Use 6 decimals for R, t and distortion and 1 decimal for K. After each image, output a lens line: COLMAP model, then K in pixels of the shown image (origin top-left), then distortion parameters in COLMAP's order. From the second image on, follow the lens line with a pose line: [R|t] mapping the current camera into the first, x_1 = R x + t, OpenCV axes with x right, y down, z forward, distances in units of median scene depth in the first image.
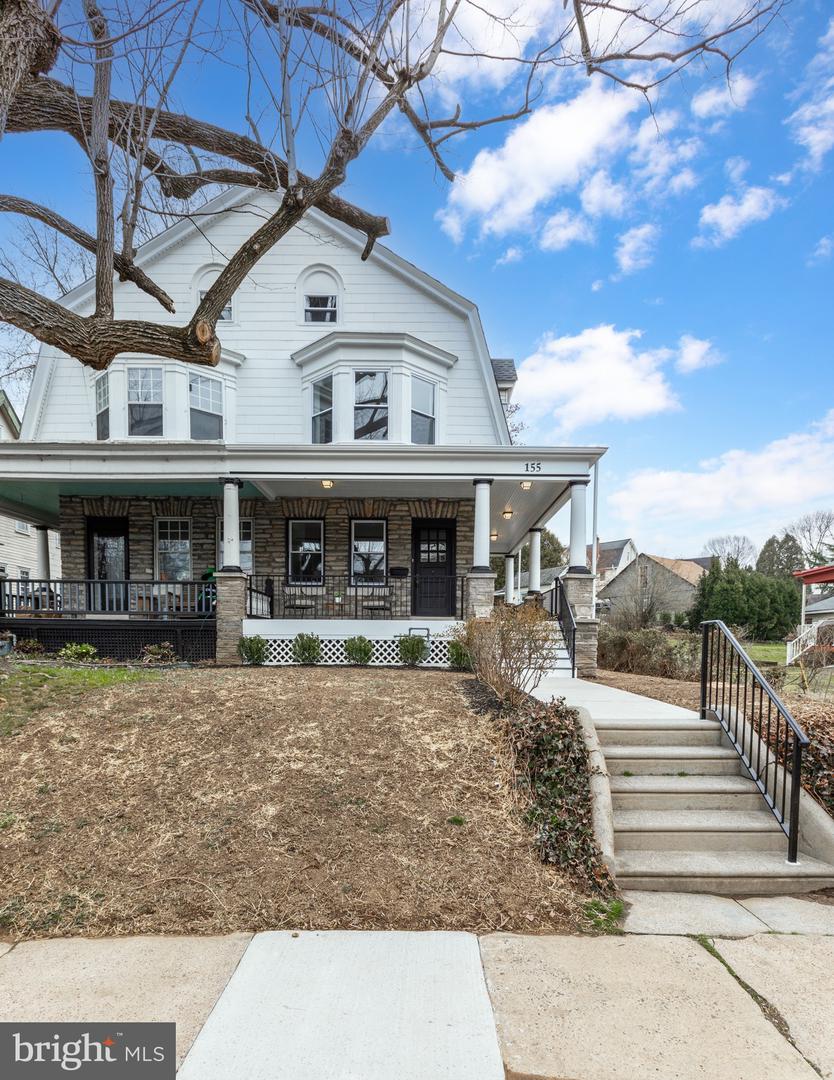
lens RADIAL K [[534.3, 0, 419.3], [0, 534.3, 697.8], [0, 0, 1]] dist [-0.011367, 0.001981]
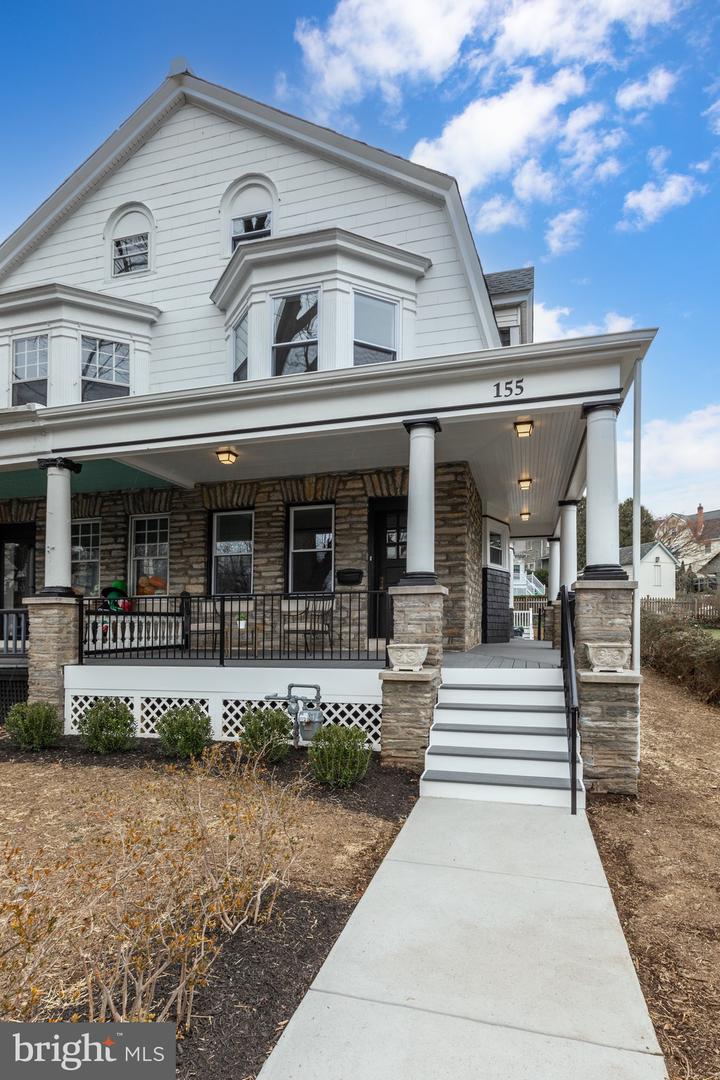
lens RADIAL K [[522.7, 0, 376.8], [0, 522.7, 653.4], [0, 0, 1]] dist [-0.011234, 0.000318]
pose [[0.971109, -0.002181, -0.238626, 0.193385], [-0.009099, 0.998893, -0.046160, -0.127248], [0.238463, 0.046998, 0.970014, 0.432149]]
